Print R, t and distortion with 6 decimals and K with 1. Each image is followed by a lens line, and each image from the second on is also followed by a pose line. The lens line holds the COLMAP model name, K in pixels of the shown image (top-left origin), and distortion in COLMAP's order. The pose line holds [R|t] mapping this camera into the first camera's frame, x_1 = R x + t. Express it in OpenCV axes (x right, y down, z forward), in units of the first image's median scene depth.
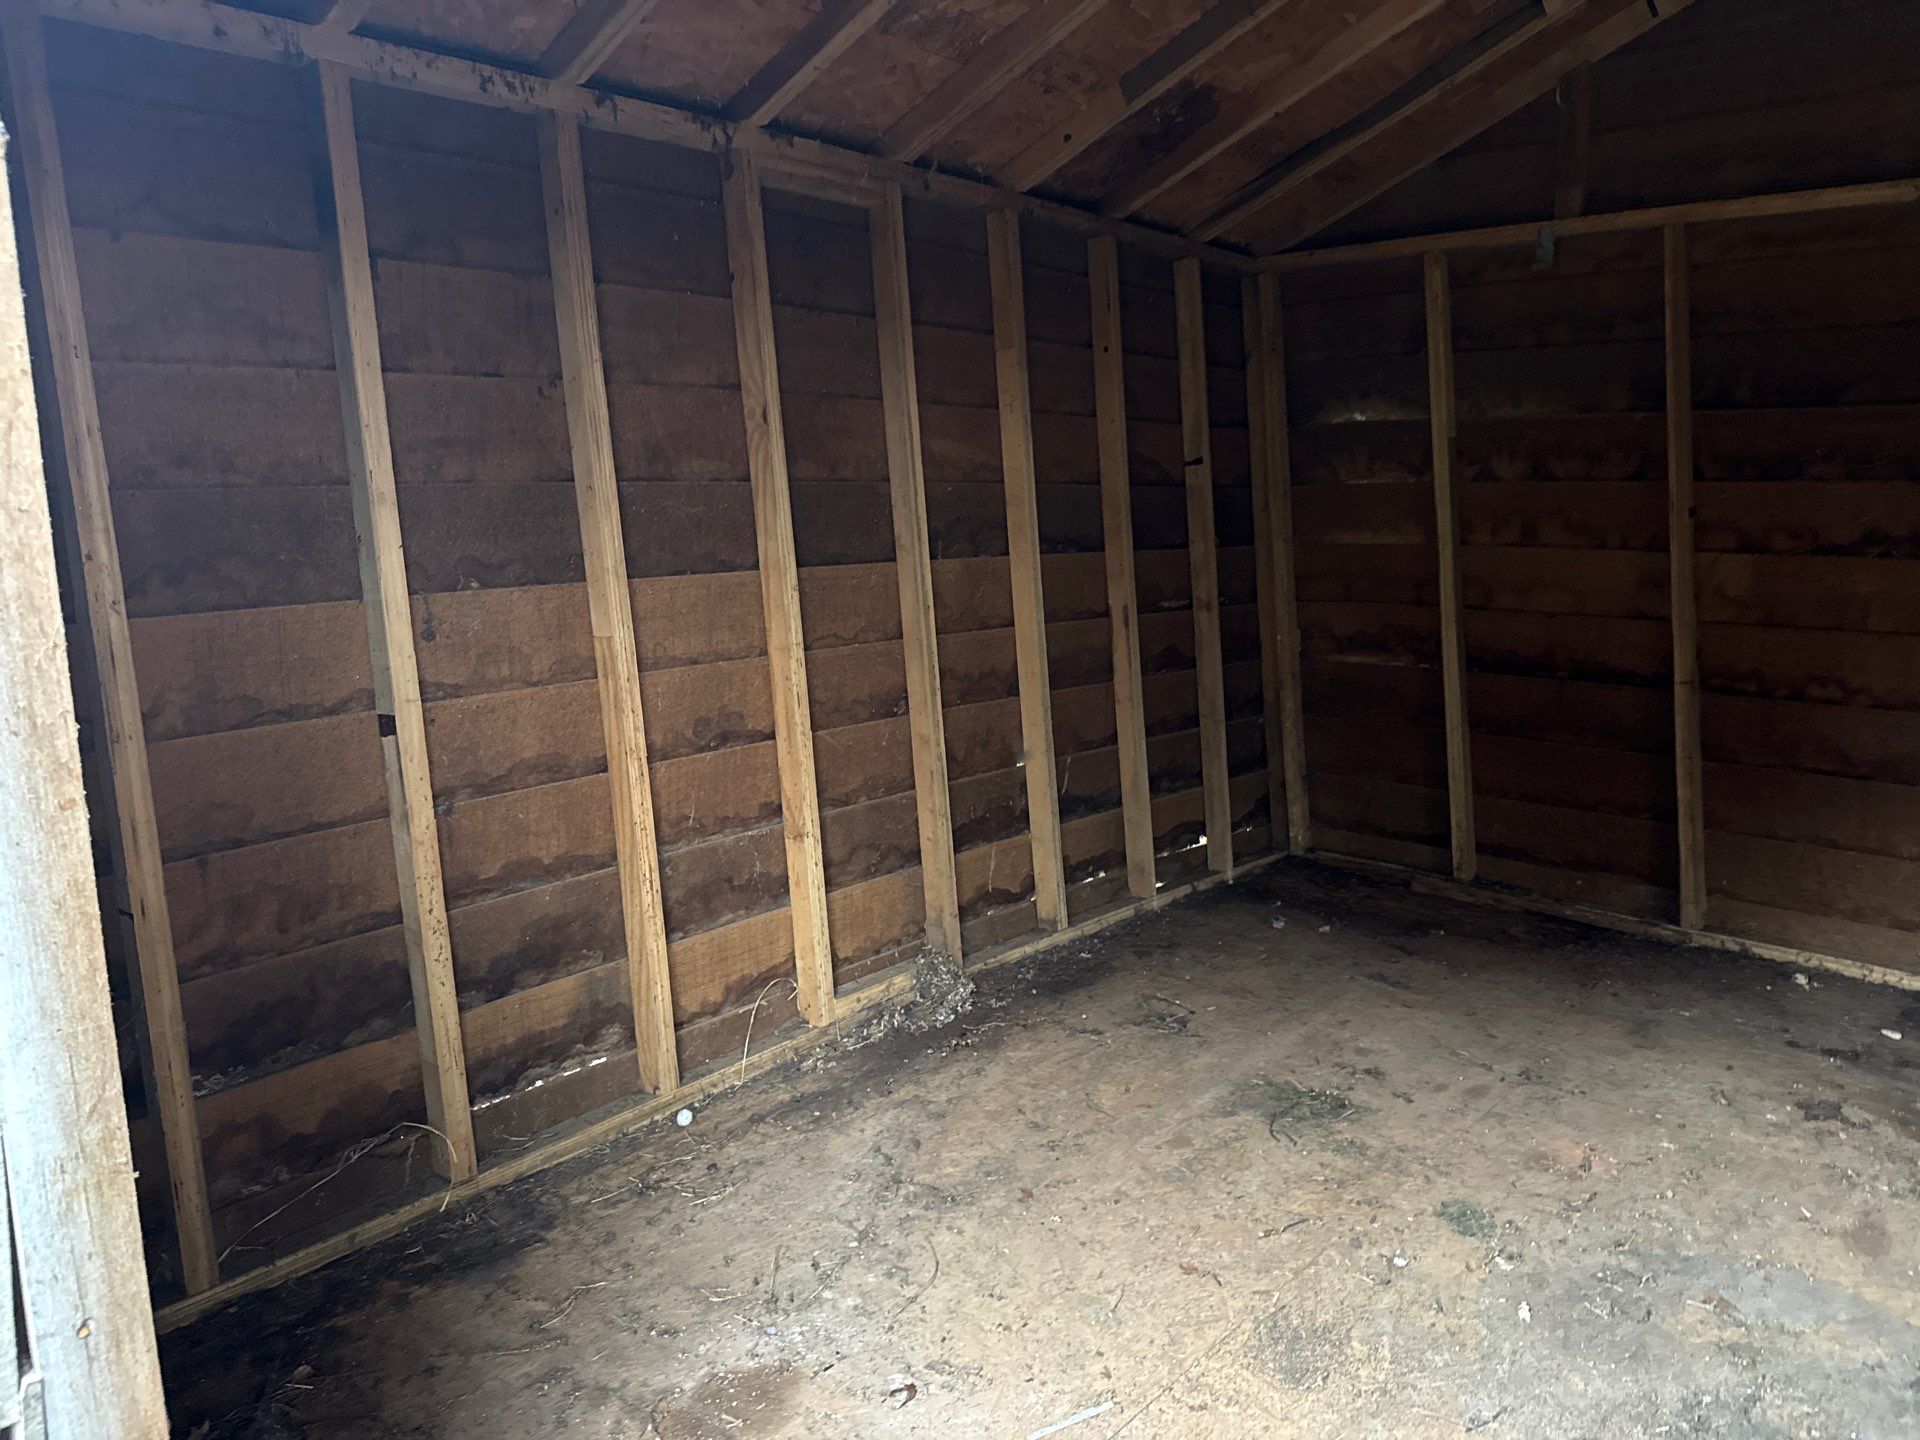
lens RADIAL K [[1364.5, 0, 972.3], [0, 1364.5, 734.9], [0, 0, 1]] dist [0.034652, -0.037659]
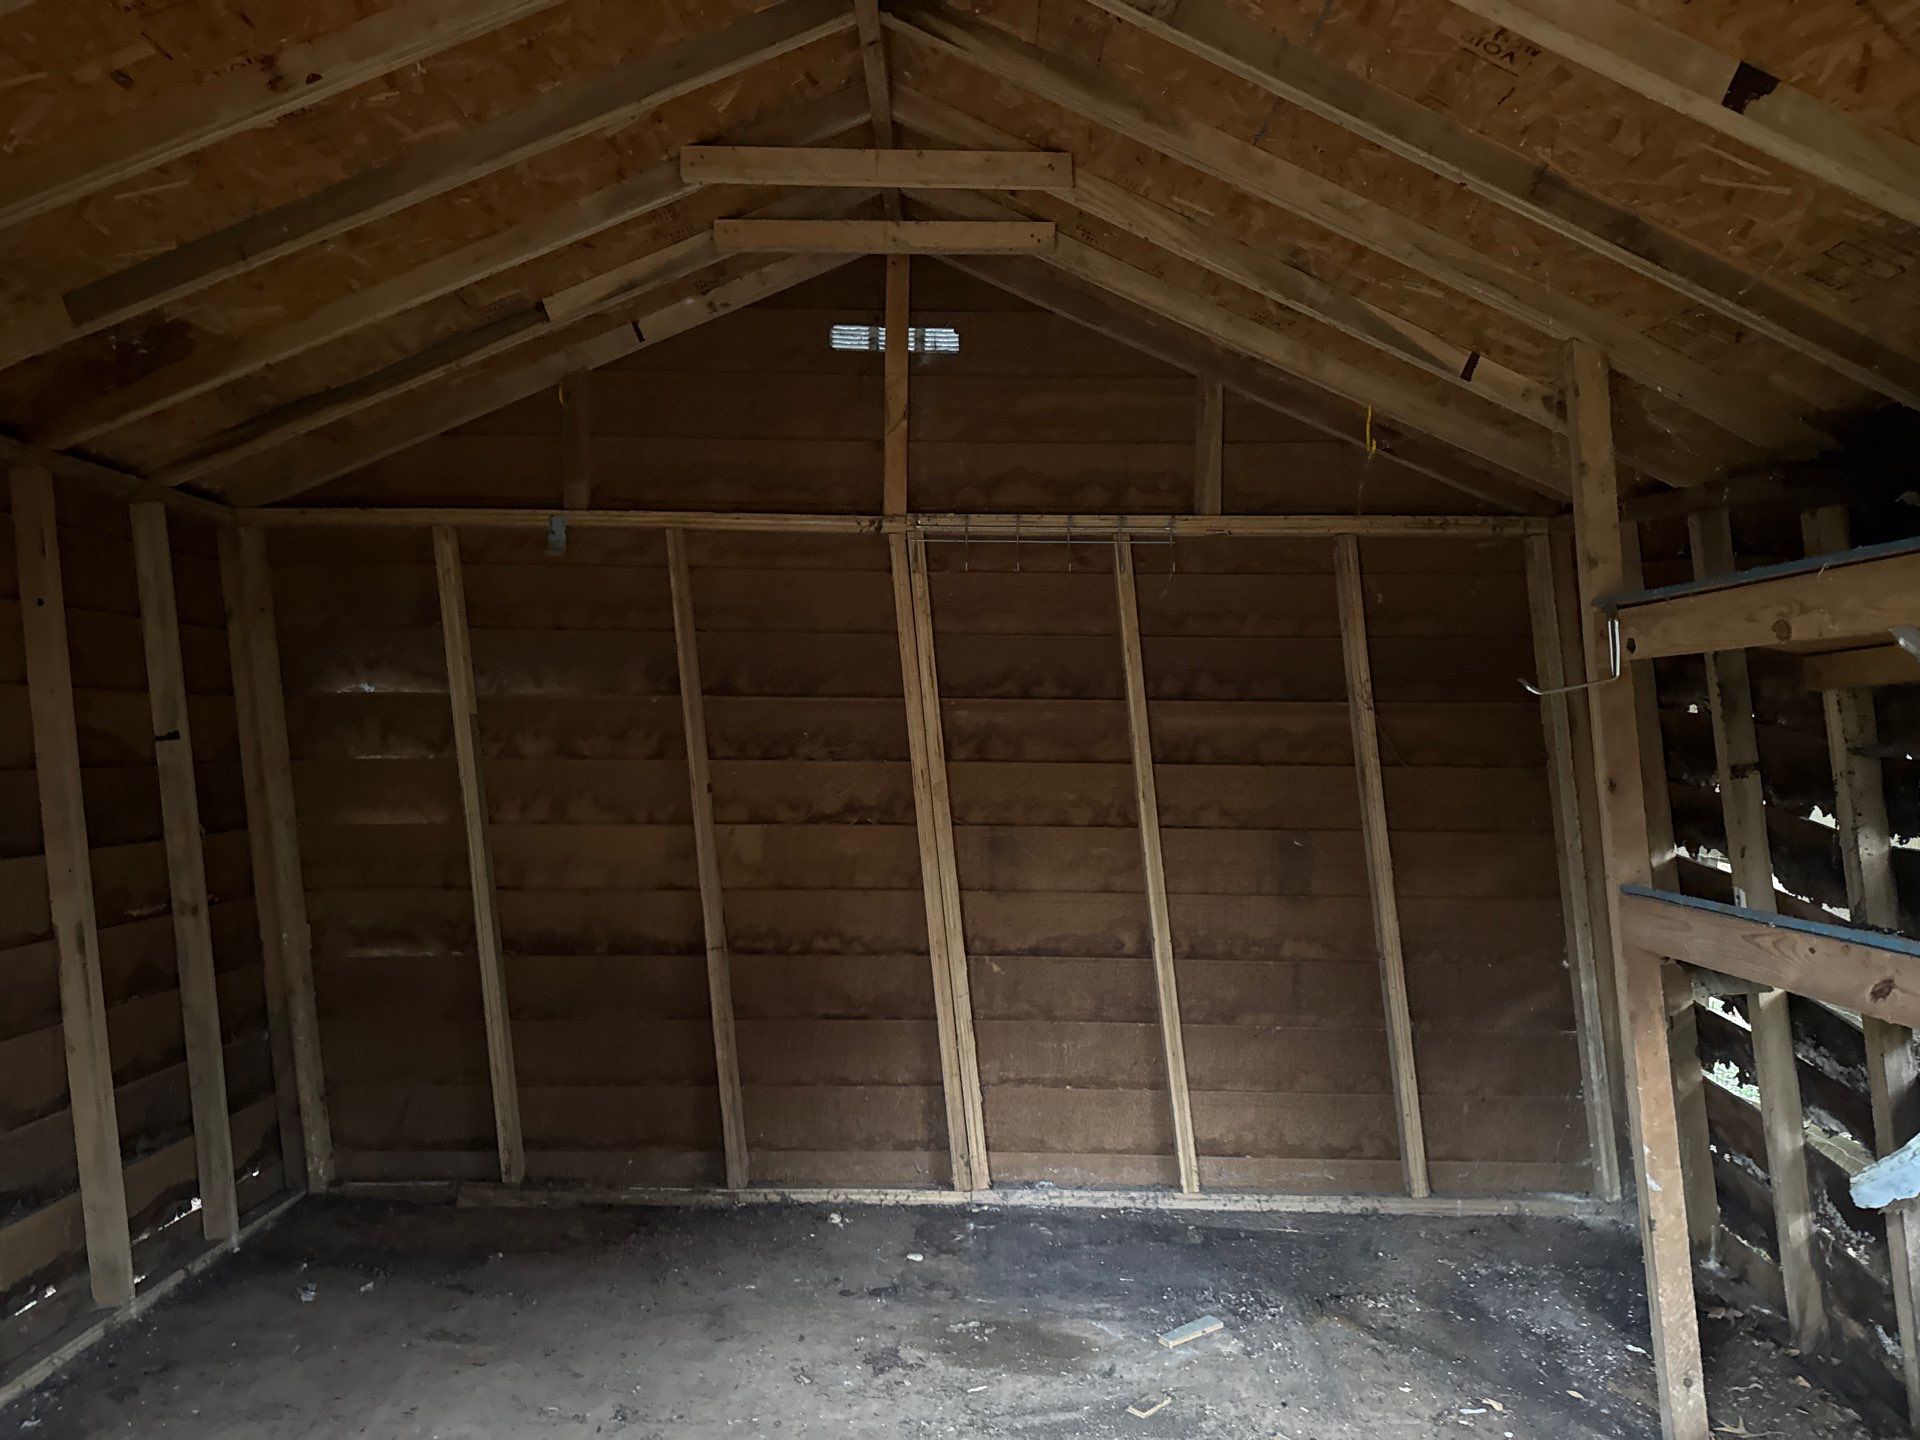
lens RADIAL K [[1364.5, 0, 959.1], [0, 1364.5, 724.7], [0, 0, 1]] dist [0.034652, -0.037659]
pose [[0.758535, 0.001726, 0.651630, -0.019870], [0.112783, 0.984557, -0.133895, -0.049089], [-0.641798, 0.175057, 0.746626, 0.079816]]
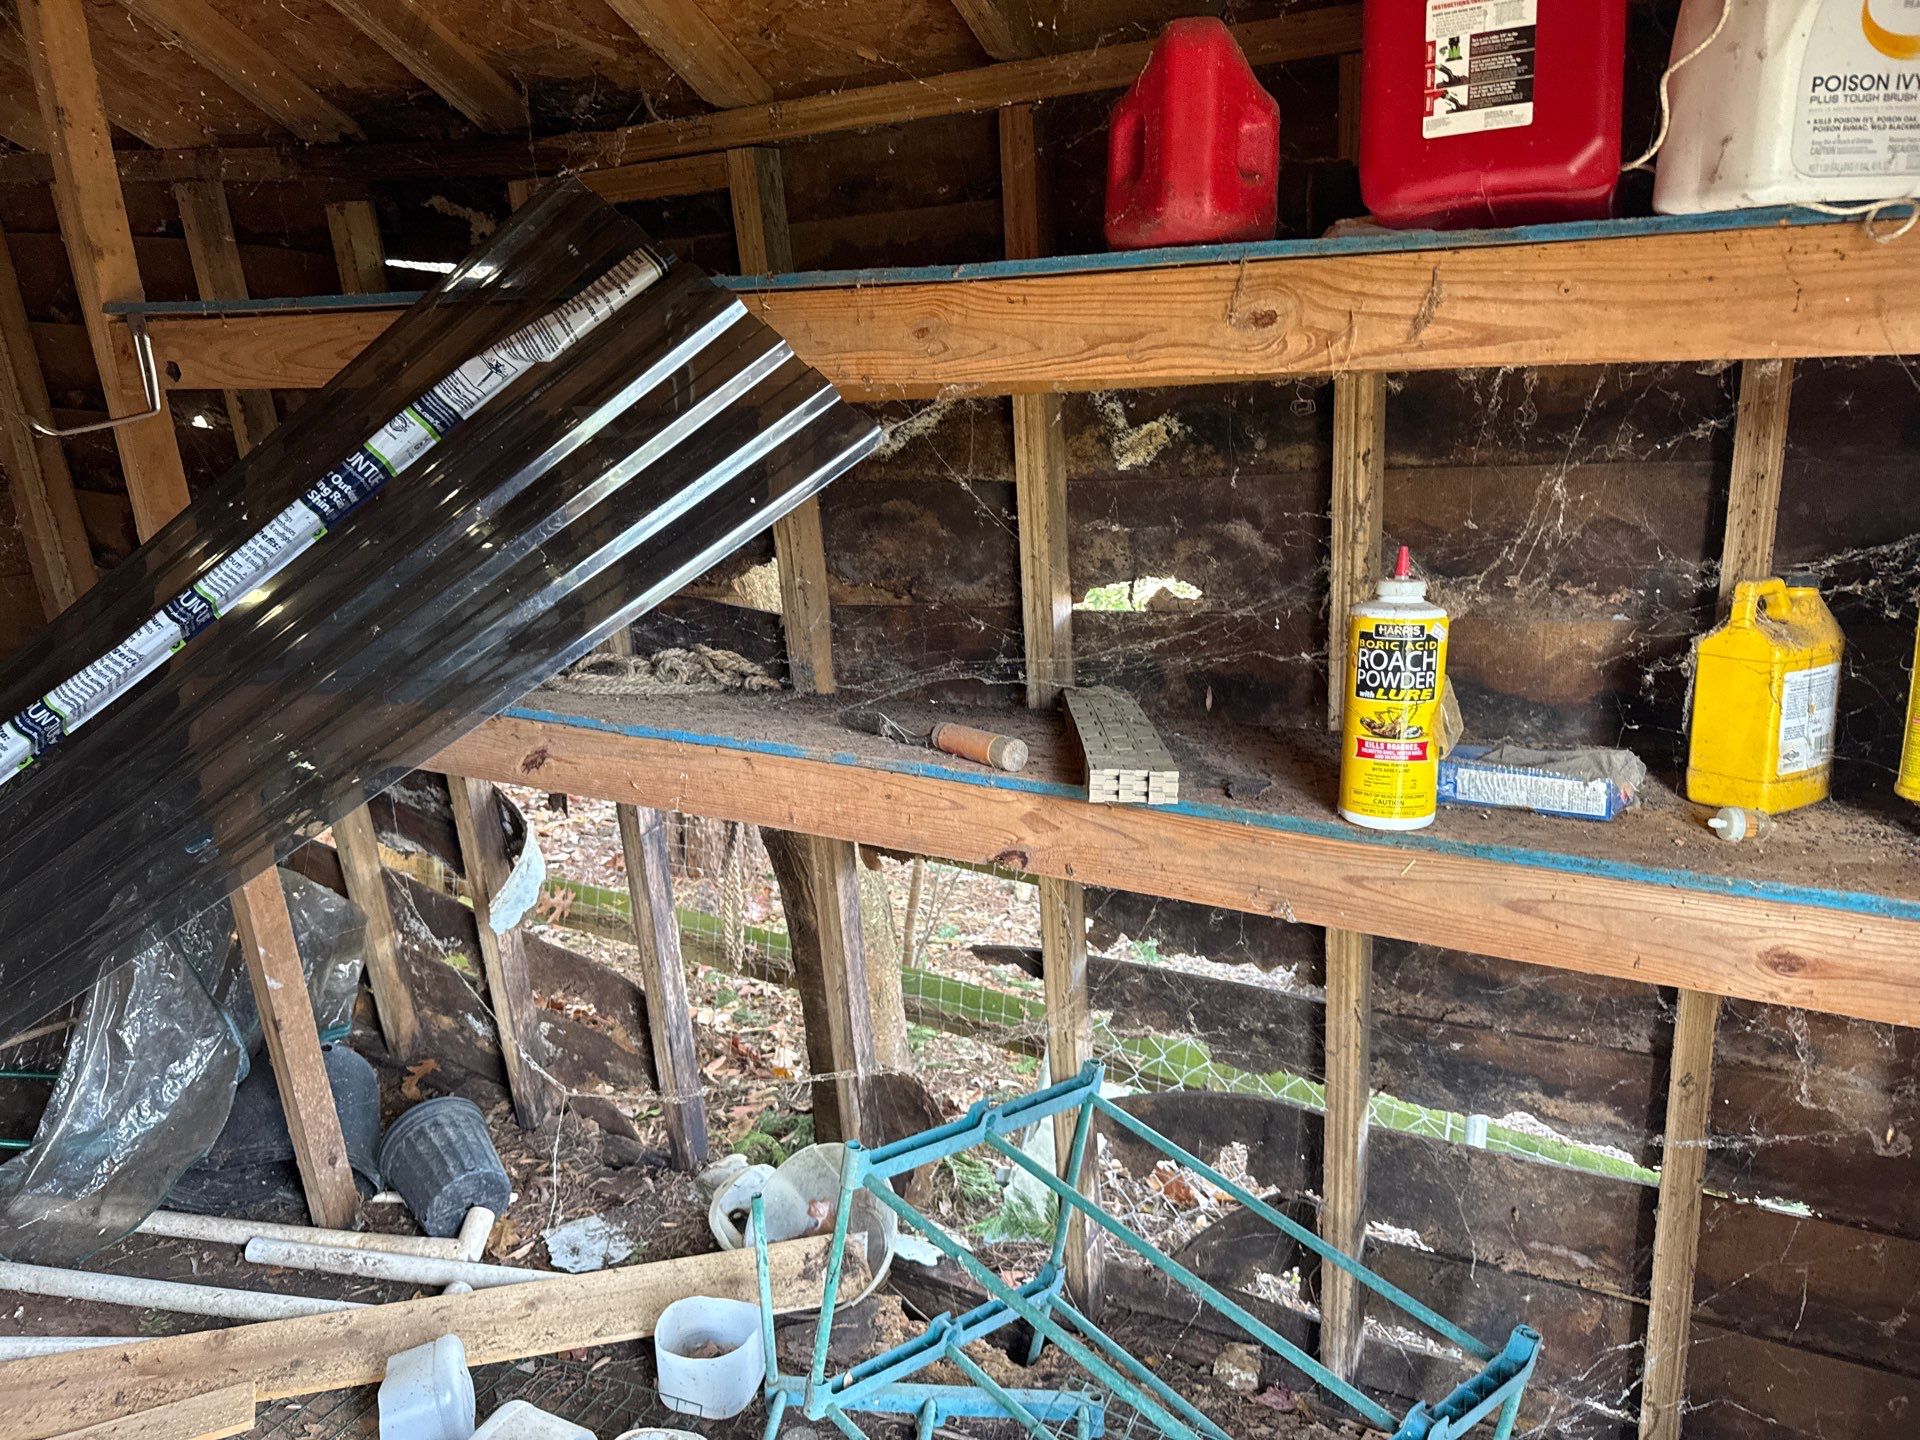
lens RADIAL K [[1364.5, 0, 940.7], [0, 1364.5, 707.9], [0, 0, 1]] dist [0.034652, -0.037659]
pose [[-0.188060, -0.239220, 0.952579, 0.082212], [0.176211, 0.945929, 0.272338, -0.112157], [-0.966221, 0.219071, -0.135738, 0.183033]]
